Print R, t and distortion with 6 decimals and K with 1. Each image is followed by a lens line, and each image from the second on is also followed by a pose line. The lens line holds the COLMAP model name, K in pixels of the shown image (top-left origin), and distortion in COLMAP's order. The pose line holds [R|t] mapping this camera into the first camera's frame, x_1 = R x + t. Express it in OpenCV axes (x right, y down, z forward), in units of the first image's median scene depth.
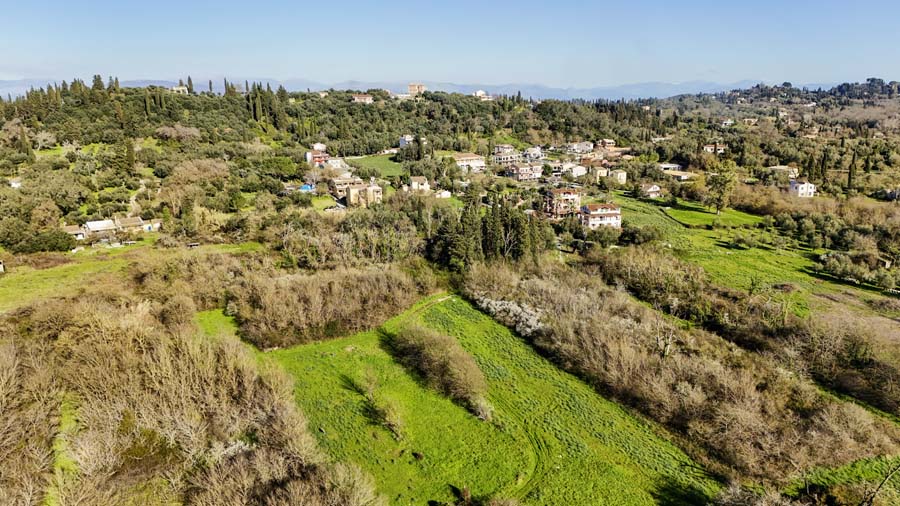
lens RADIAL K [[658.3, 0, 450.0], [0, 658.3, 253.0], [0, 0, 1]] dist [0.137210, -0.165661]
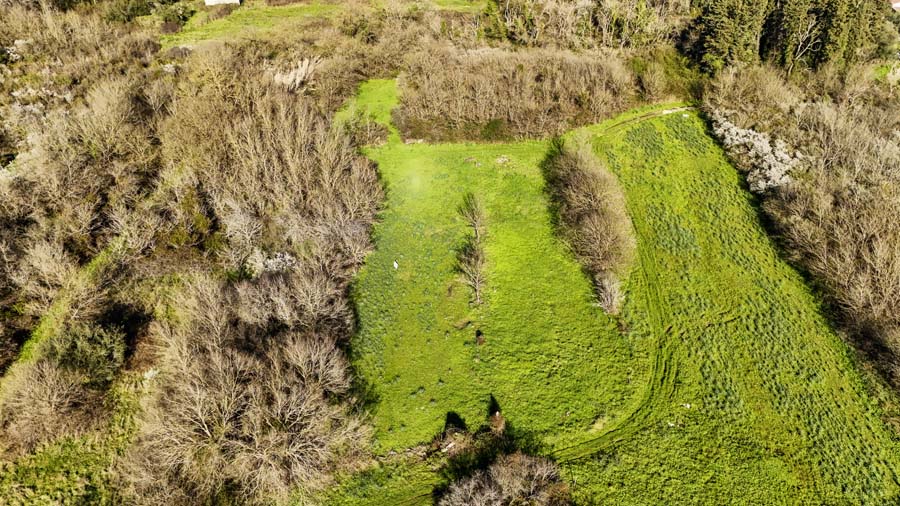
lens RADIAL K [[658.3, 0, 450.0], [0, 658.3, 253.0], [0, 0, 1]] dist [0.137210, -0.165661]
pose [[0.887276, 0.257116, -0.382925, 0.107619], [-0.116323, 0.928116, 0.353652, -0.019788], [0.446329, -0.269244, 0.853404, 0.244607]]
